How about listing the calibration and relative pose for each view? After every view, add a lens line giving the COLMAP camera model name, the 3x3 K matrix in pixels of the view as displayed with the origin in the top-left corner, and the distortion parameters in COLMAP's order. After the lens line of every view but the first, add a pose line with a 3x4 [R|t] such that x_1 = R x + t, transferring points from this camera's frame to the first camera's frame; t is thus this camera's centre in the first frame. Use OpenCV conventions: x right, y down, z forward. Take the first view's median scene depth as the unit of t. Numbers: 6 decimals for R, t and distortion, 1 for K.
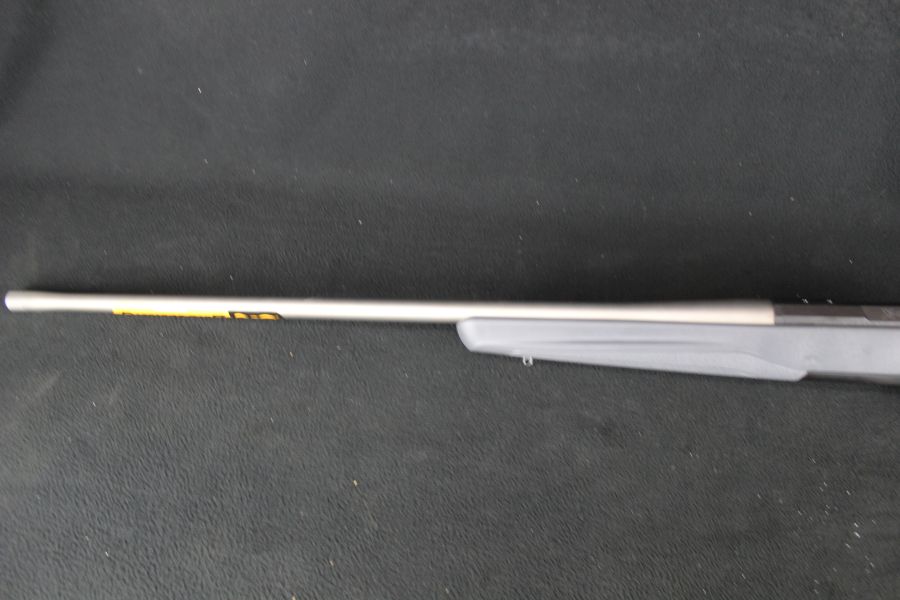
lens RADIAL K [[724.8, 0, 450.0], [0, 724.8, 300.0], [0, 0, 1]] dist [-0.161229, 0.117567]
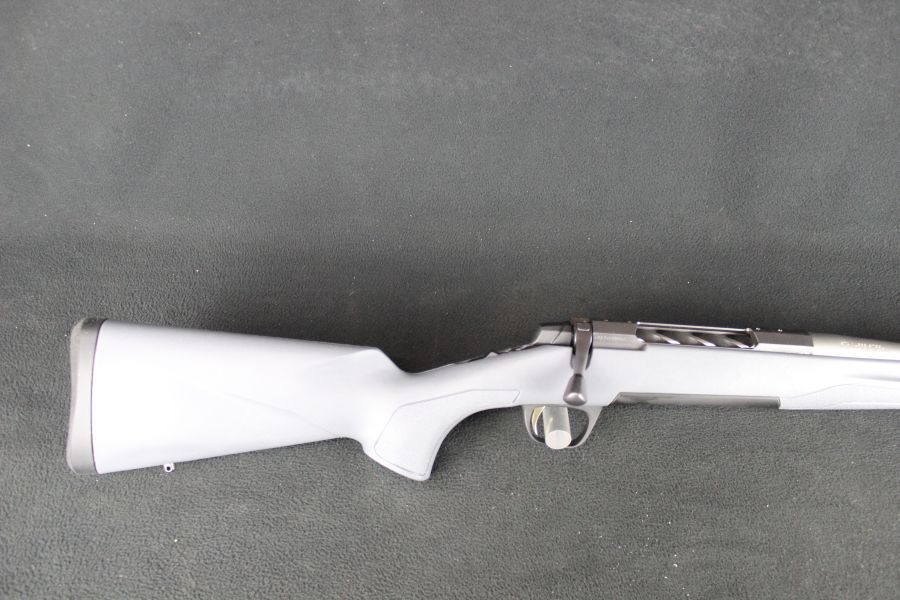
lens RADIAL K [[724.8, 0, 450.0], [0, 724.8, 300.0], [0, 0, 1]] dist [-0.161229, 0.117567]
pose [[0.996802, -0.057782, 0.055191, 0.211923], [0.058160, 0.998293, -0.005252, -0.052670], [-0.054794, 0.008445, 0.998462, -0.000793]]
